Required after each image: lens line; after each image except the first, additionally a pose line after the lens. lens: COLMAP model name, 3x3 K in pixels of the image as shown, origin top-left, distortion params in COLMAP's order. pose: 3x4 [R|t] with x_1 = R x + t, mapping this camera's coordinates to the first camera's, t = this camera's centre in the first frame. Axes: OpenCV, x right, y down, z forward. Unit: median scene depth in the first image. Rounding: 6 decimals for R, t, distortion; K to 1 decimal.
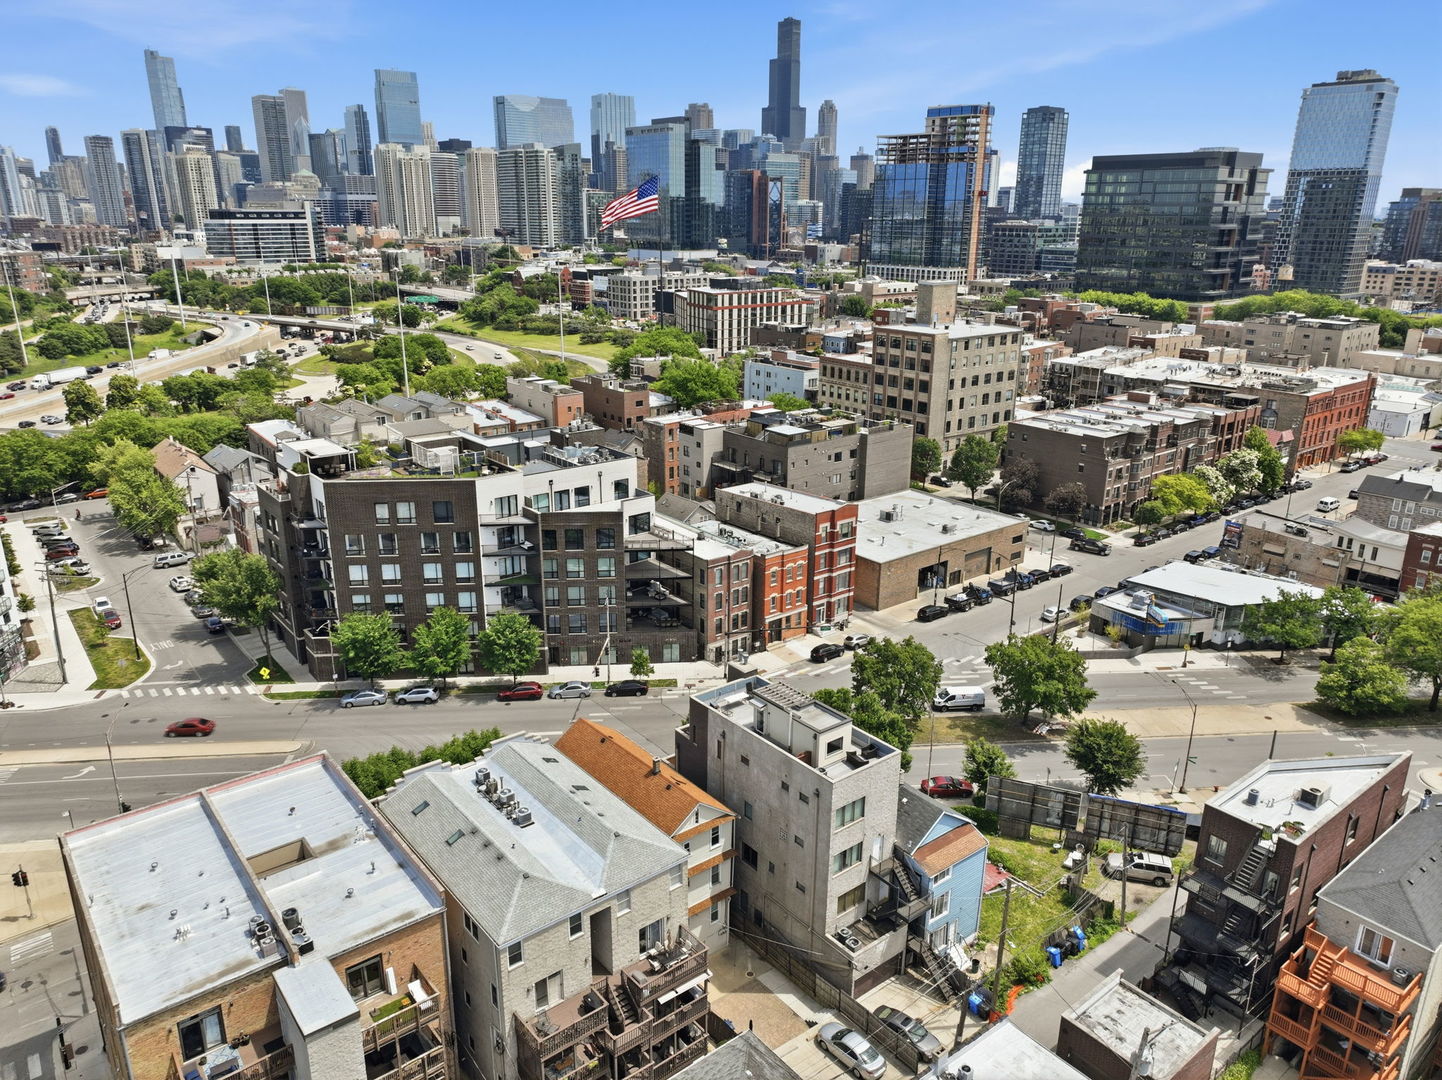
lens RADIAL K [[1008.9, 0, 720.2], [0, 1008.9, 541.8], [0, 0, 1]] dist [0.001304, 0.002341]
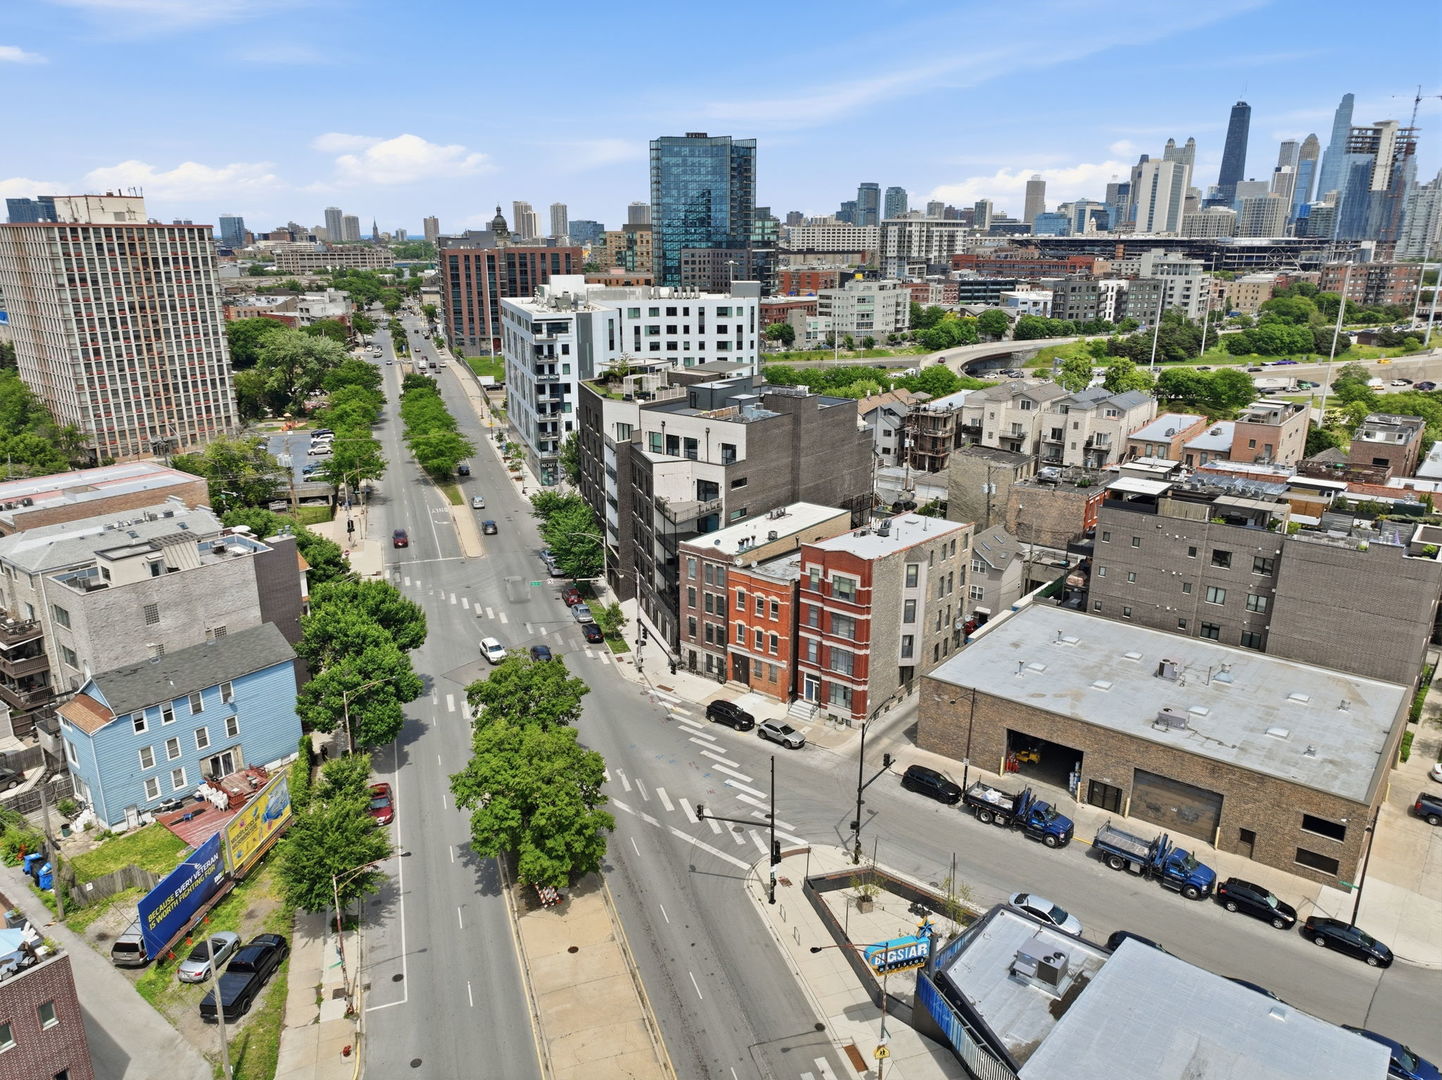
lens RADIAL K [[1008.9, 0, 720.2], [0, 1008.9, 541.6], [0, 0, 1]] dist [0.001304, 0.002341]
pose [[0.223024, 0.277324, -0.934533, 0.734371], [-0.303317, 0.930832, 0.203839, -0.154420], [0.926423, 0.237999, 0.291715, 0.713363]]
